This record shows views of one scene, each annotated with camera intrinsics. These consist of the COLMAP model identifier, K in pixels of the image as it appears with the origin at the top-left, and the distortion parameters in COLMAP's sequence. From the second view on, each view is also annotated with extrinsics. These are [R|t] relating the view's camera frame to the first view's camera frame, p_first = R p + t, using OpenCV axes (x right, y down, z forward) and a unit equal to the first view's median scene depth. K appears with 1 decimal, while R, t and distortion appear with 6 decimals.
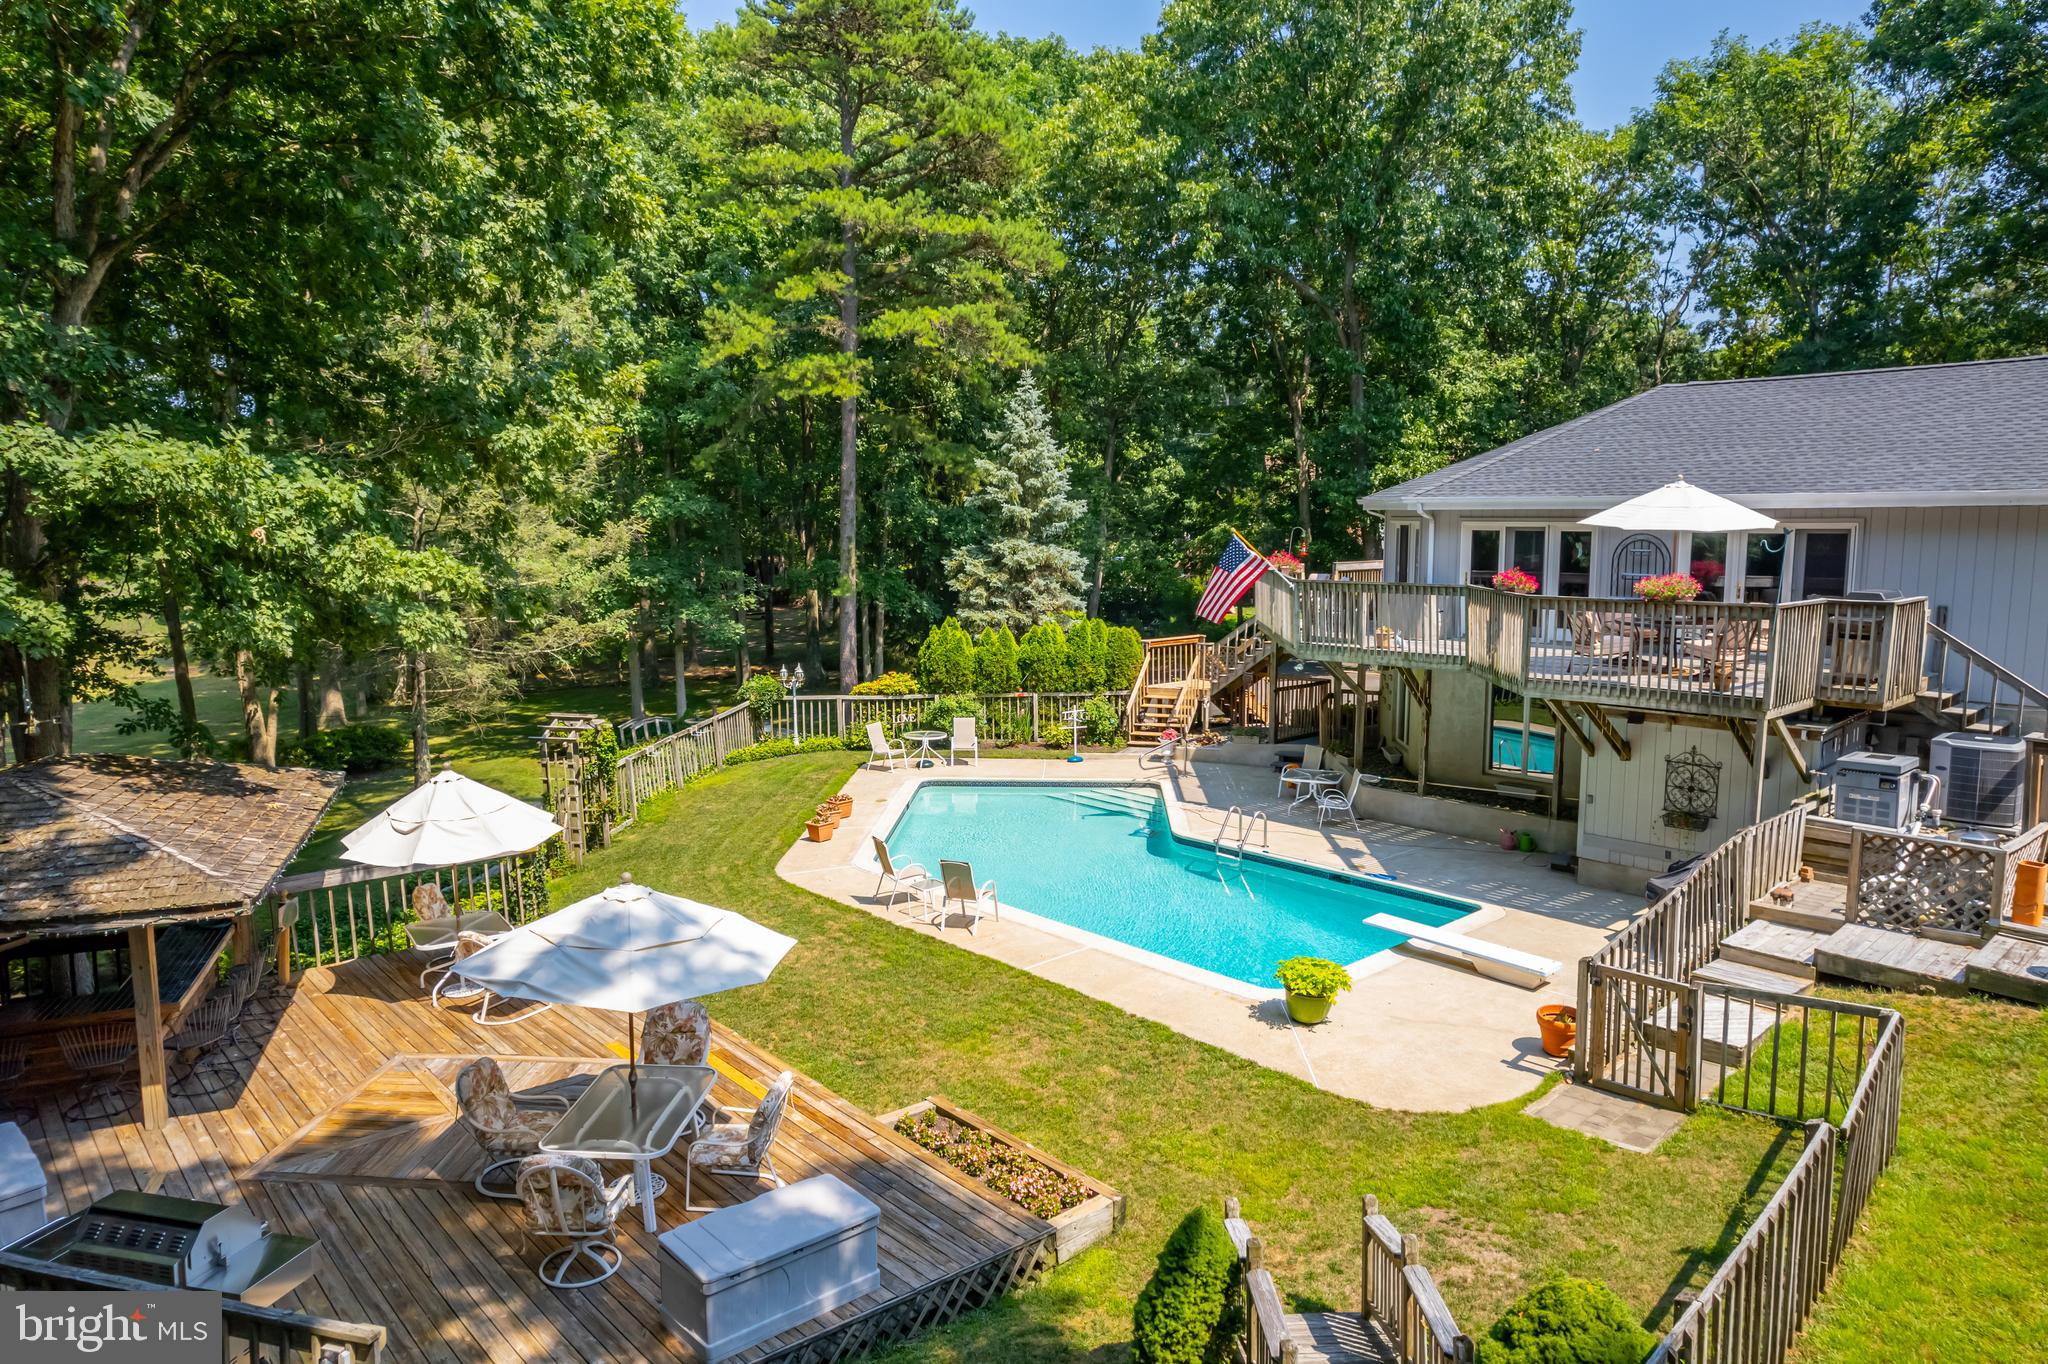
lens RADIAL K [[1309.4, 0, 1034.8], [0, 1309.4, 677.3], [0, 0, 1]] dist [-0.057910, 0.056564]
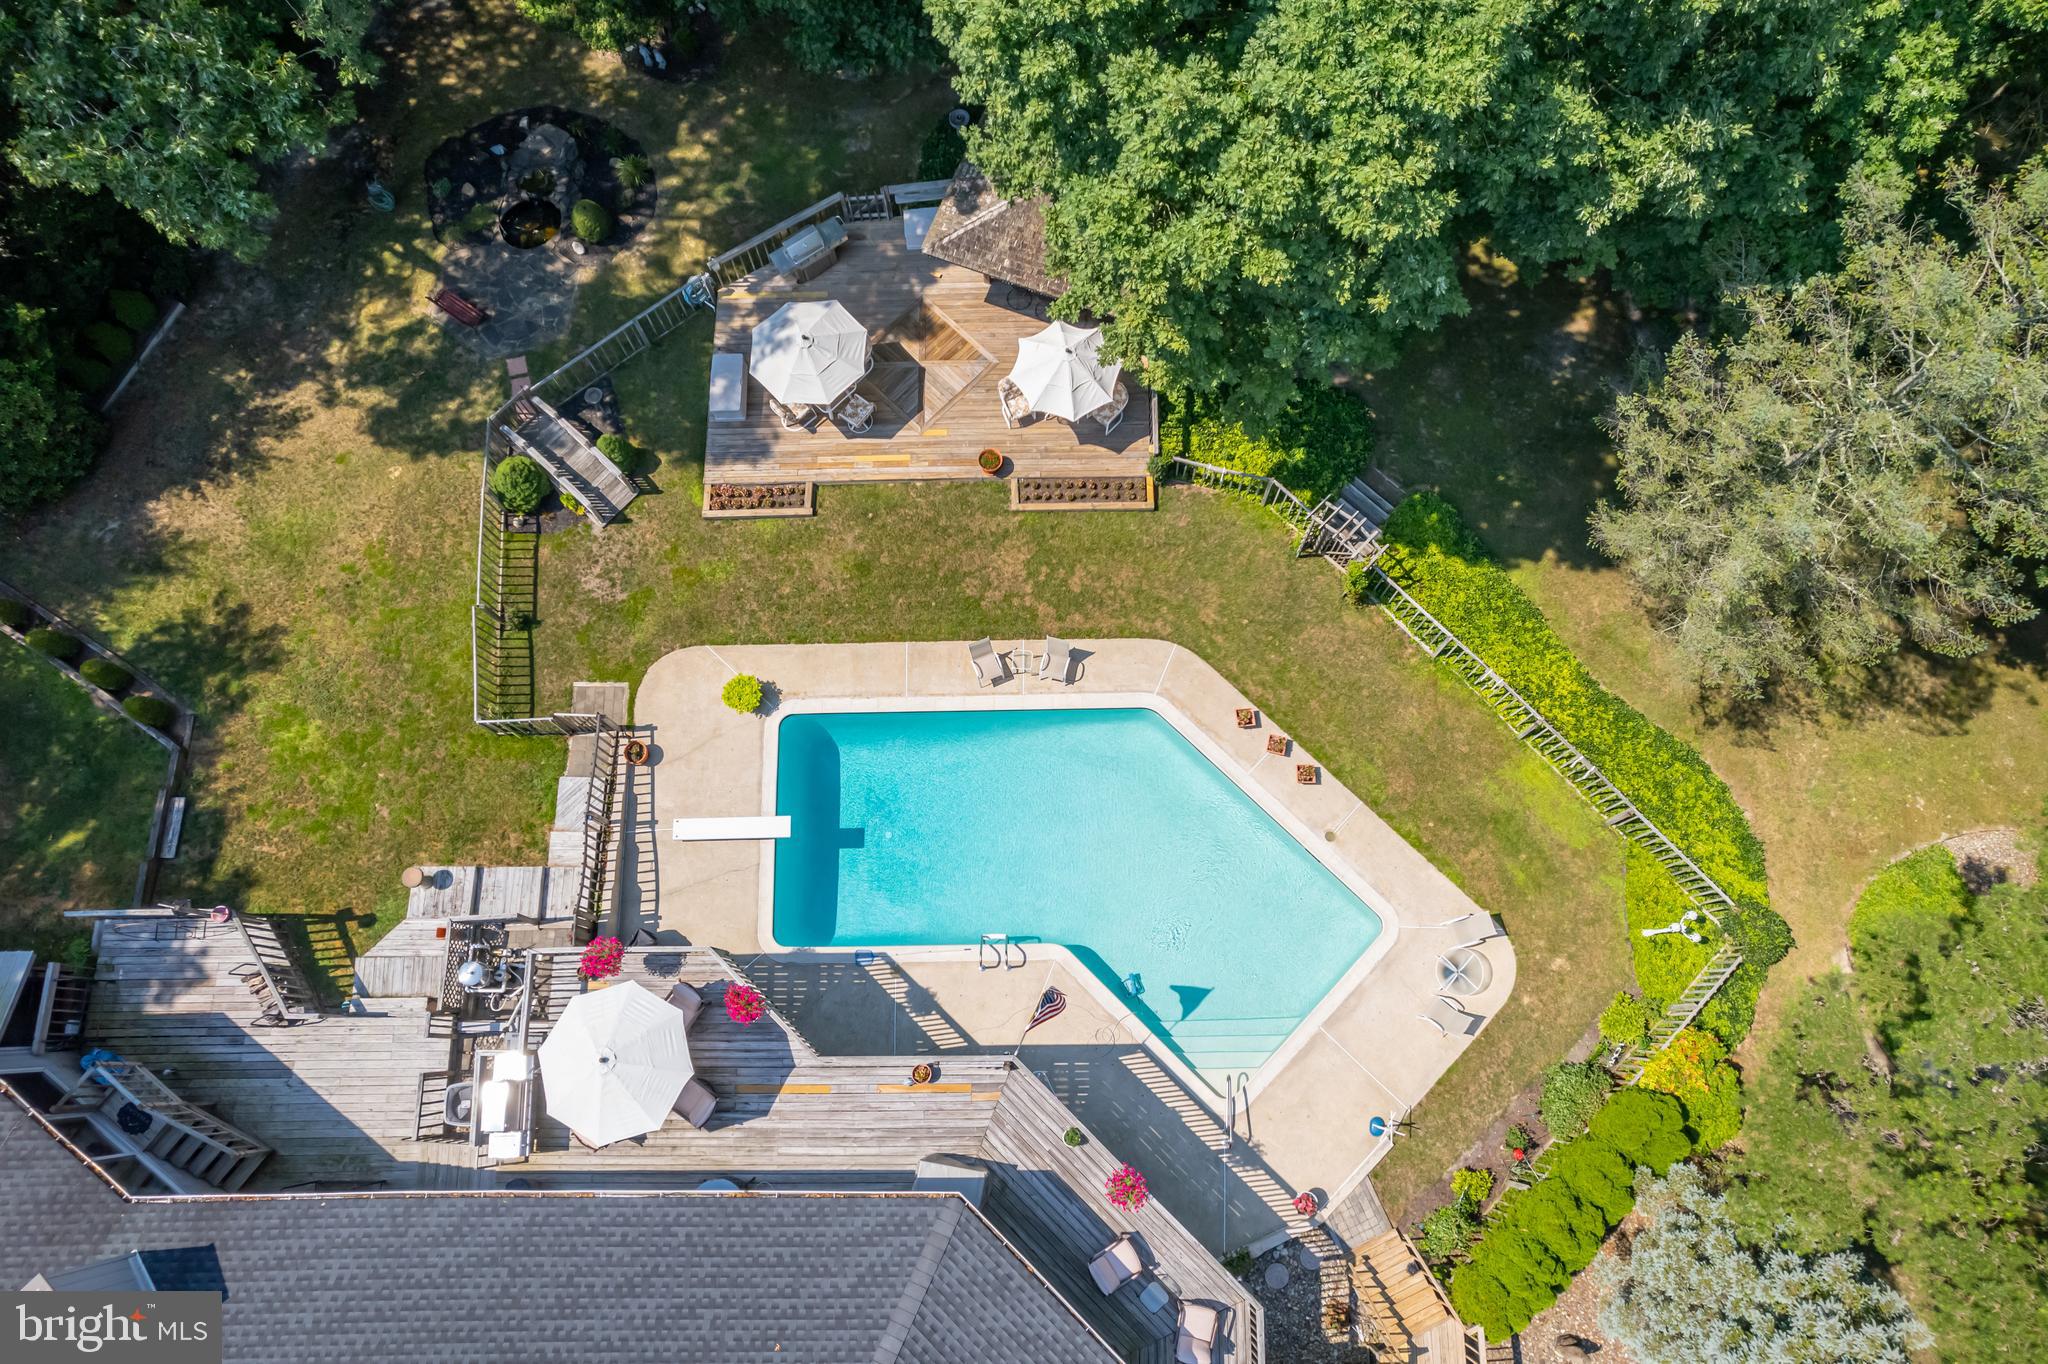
lens RADIAL K [[1309.4, 0, 1032.2], [0, 1309.4, 704.0], [0, 0, 1]] dist [-0.057910, 0.056564]
pose [[-0.670038, 0.725285, -0.158149, 0.183752], [-0.070486, 0.149921, 0.986182, -1.294966], [0.738973, 0.671927, -0.049330, 1.079425]]
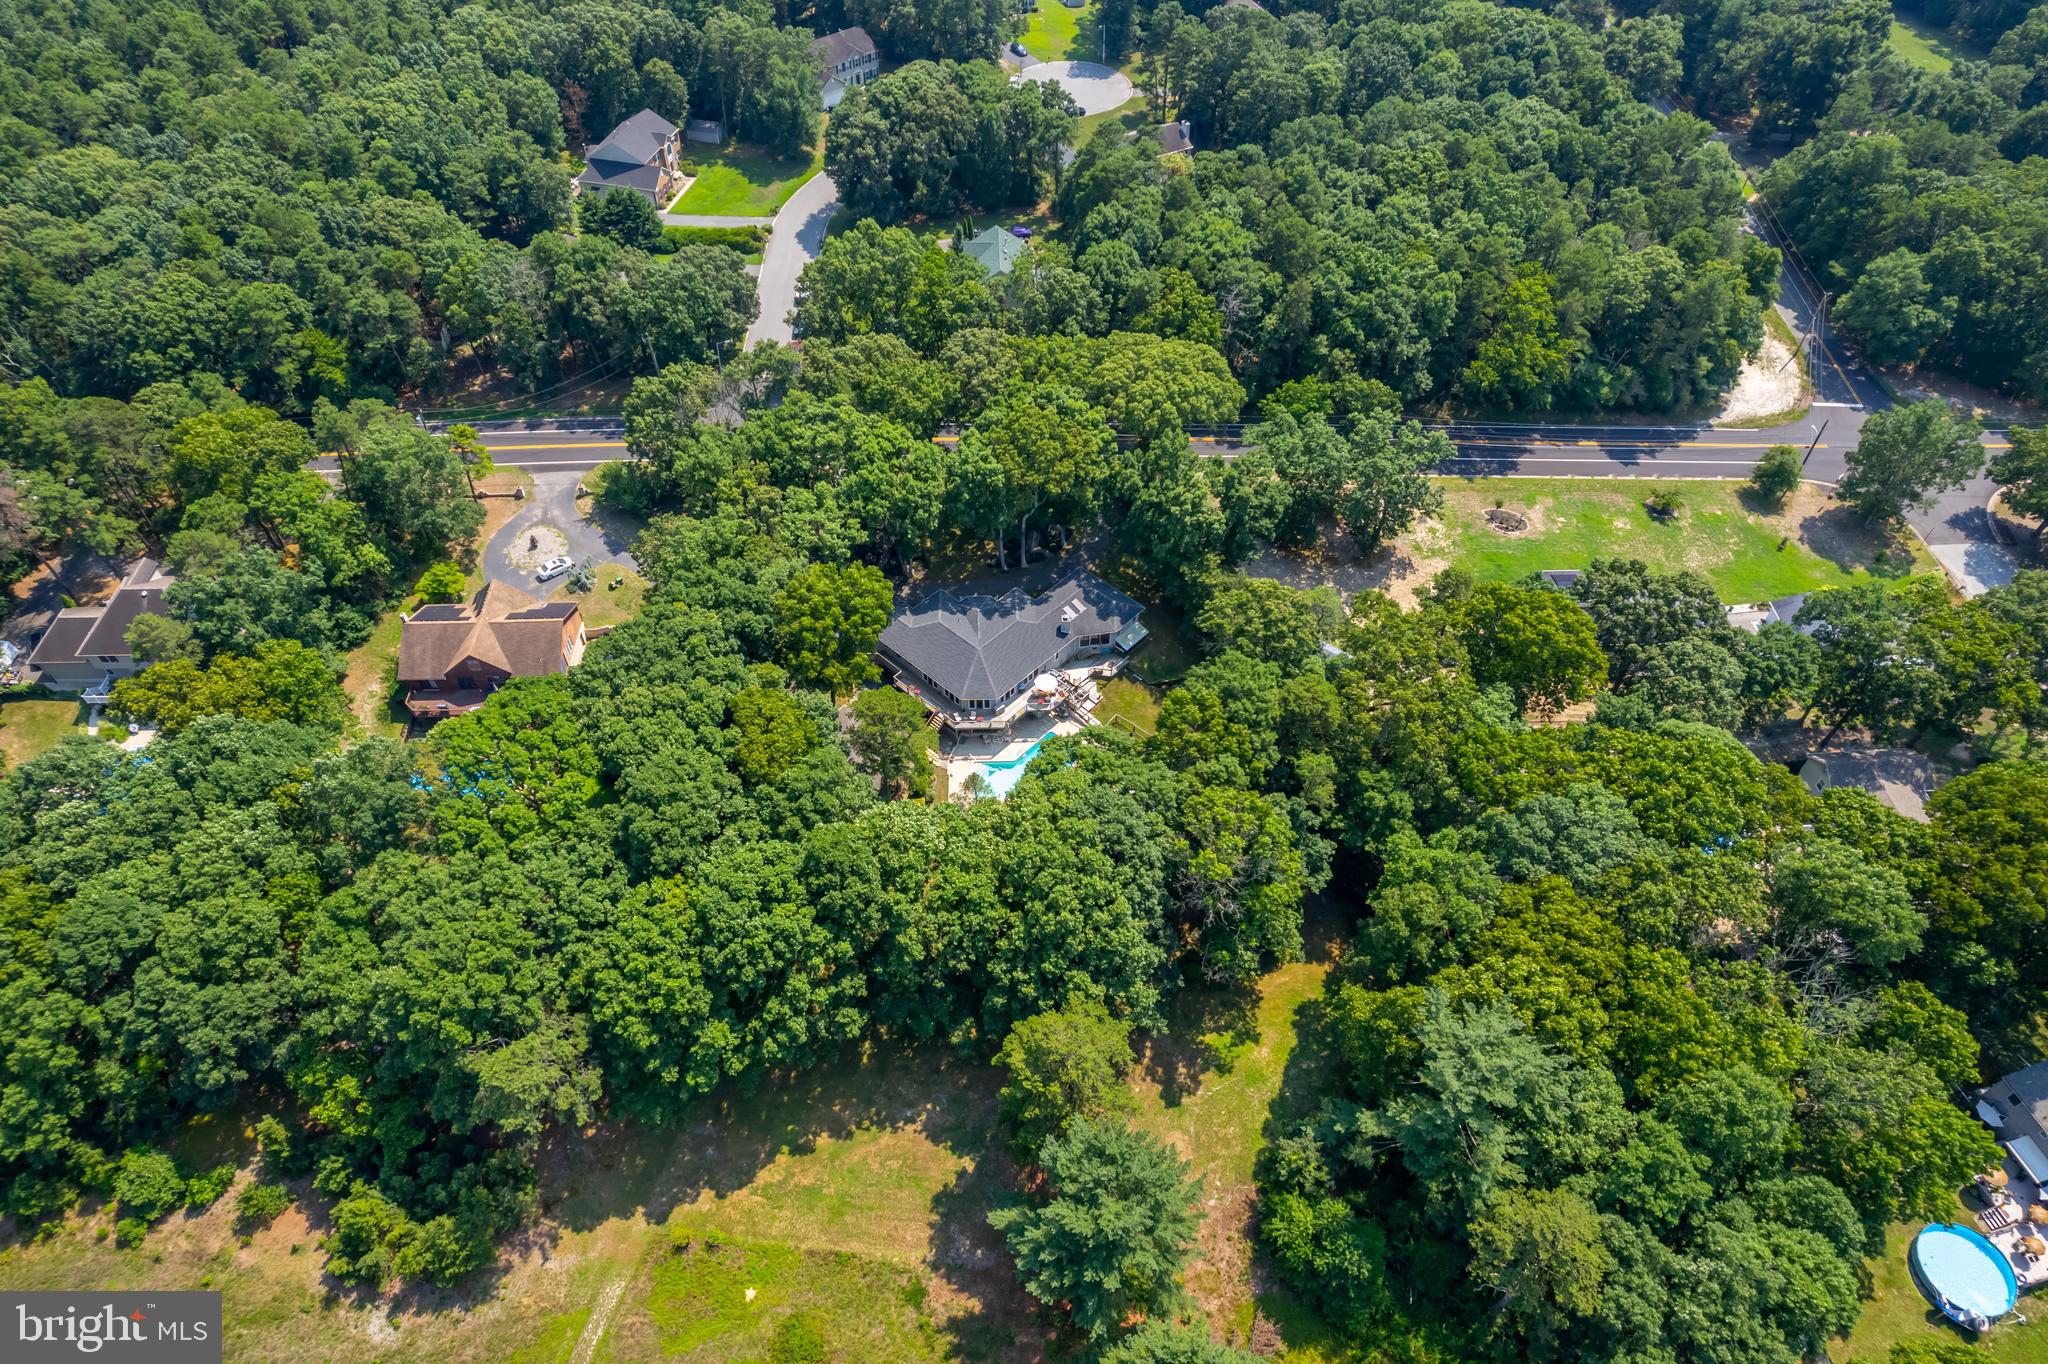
lens RADIAL K [[1309.4, 0, 1027.3], [0, 1309.4, 676.5], [0, 0, 1]] dist [-0.057910, 0.056564]
pose [[-0.068608, -0.736695, 0.672735, -4.749034], [0.124553, 0.662723, 0.738434, -5.923032], [-0.989838, 0.134454, 0.046290, 0.708321]]
